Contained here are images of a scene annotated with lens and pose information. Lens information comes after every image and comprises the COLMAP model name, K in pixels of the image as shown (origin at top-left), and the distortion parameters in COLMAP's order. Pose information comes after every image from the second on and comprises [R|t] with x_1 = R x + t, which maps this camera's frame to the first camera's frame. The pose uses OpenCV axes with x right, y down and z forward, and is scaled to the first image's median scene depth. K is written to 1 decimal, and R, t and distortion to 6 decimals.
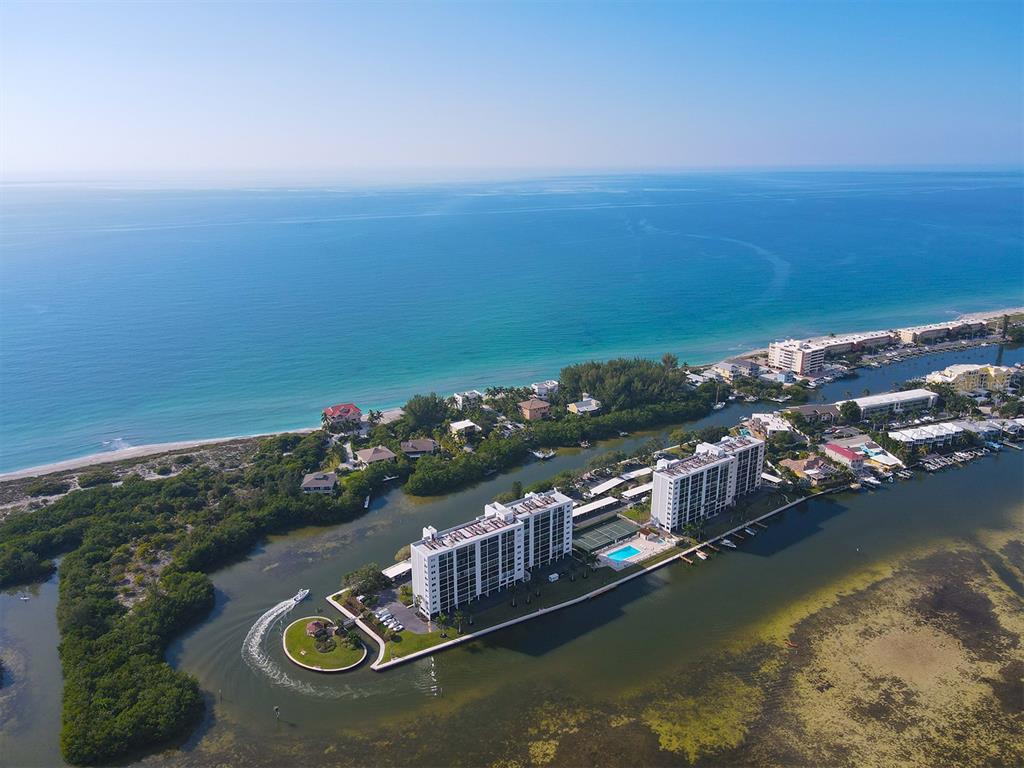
lens RADIAL K [[749.0, 0, 506.2], [0, 749.0, 381.6], [0, 0, 1]] dist [0.002693, 0.007249]
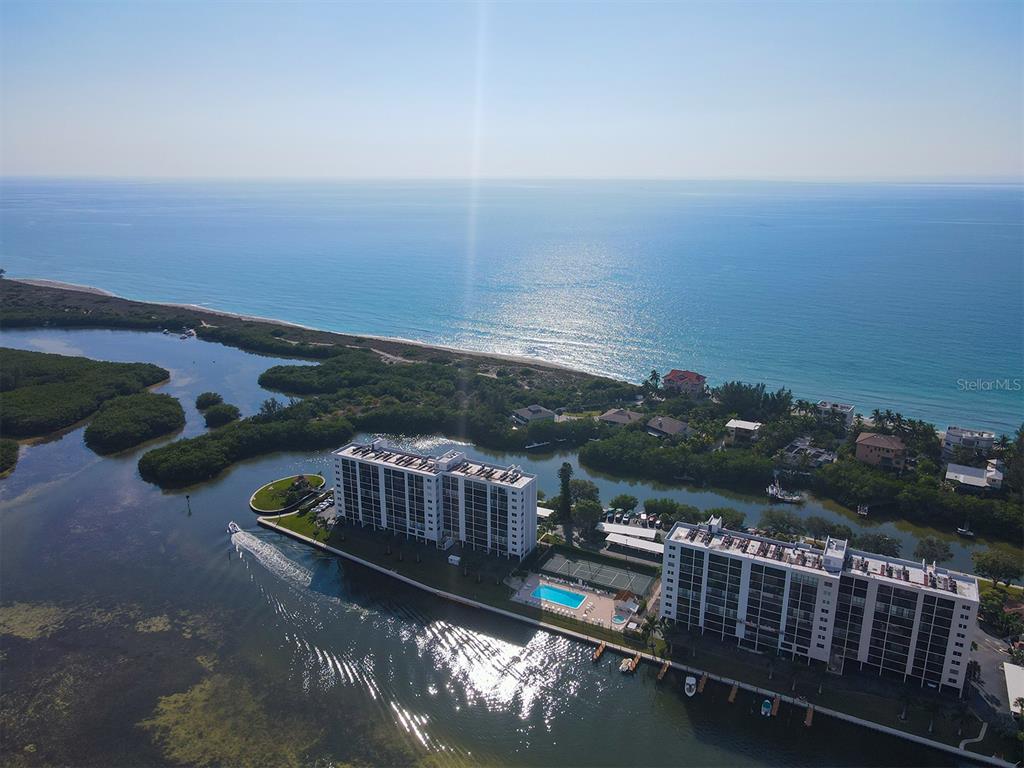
lens RADIAL K [[749.0, 0, 506.2], [0, 749.0, 381.6], [0, 0, 1]] dist [0.002693, 0.007249]
pose [[0.427884, 0.248887, -0.868891, 0.688361], [-0.254477, 0.955623, 0.148414, -0.051499], [0.867270, 0.157609, 0.472231, 0.594516]]
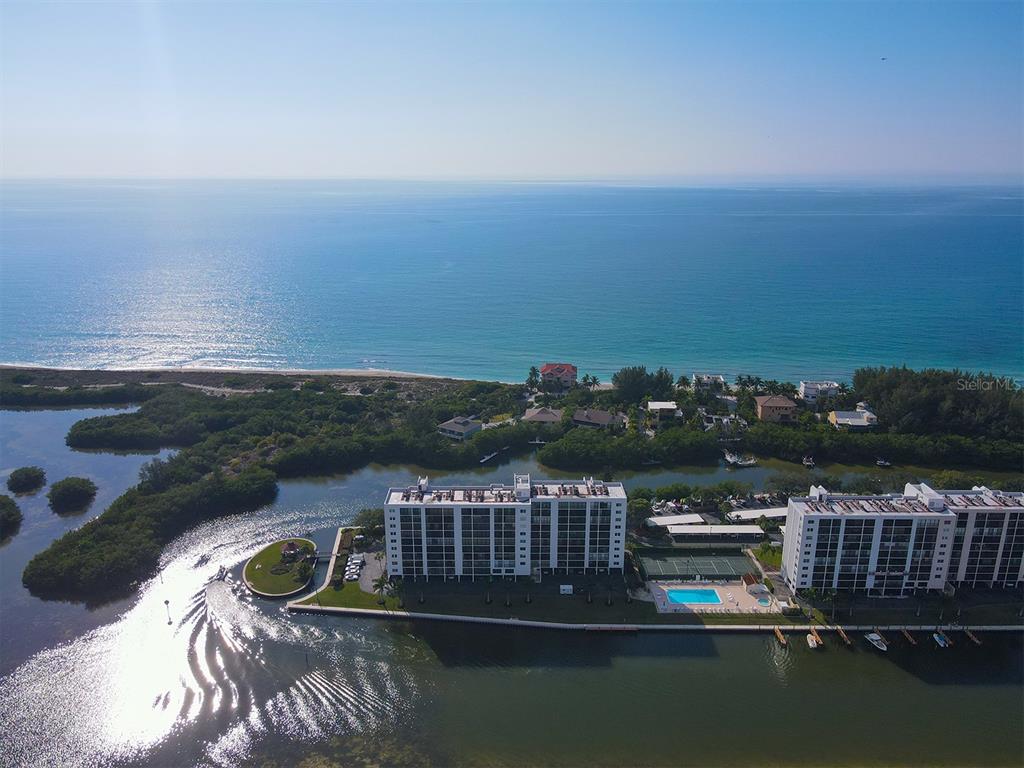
lens RADIAL K [[749.0, 0, 506.2], [0, 749.0, 381.6], [0, 0, 1]] dist [0.002693, 0.007249]
pose [[0.801979, 0.165550, -0.573953, 0.381264], [-0.169160, 0.984439, 0.047584, 0.030236], [0.572900, 0.058929, 0.817504, 0.320676]]
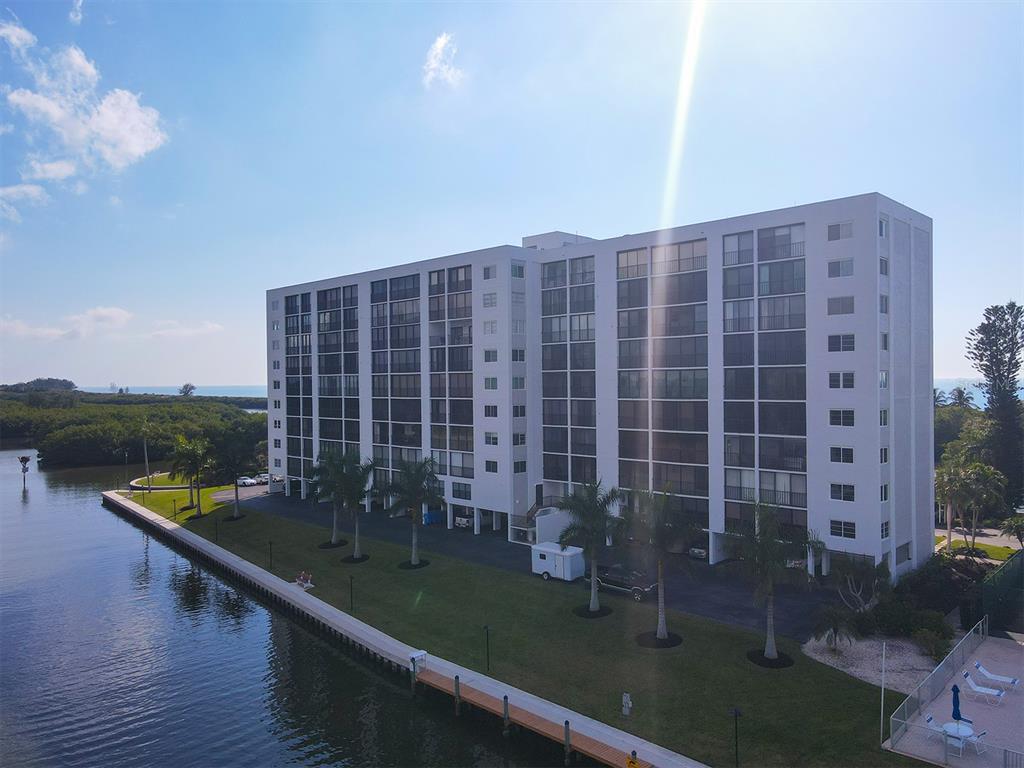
lens RADIAL K [[749.0, 0, 506.2], [0, 749.0, 381.6], [0, 0, 1]] dist [0.002693, 0.007249]
pose [[0.151381, -0.000519, -0.988475, 0.224121], [-0.270577, 0.961784, -0.041943, 0.215345], [0.950722, 0.273808, 0.145456, 0.885469]]
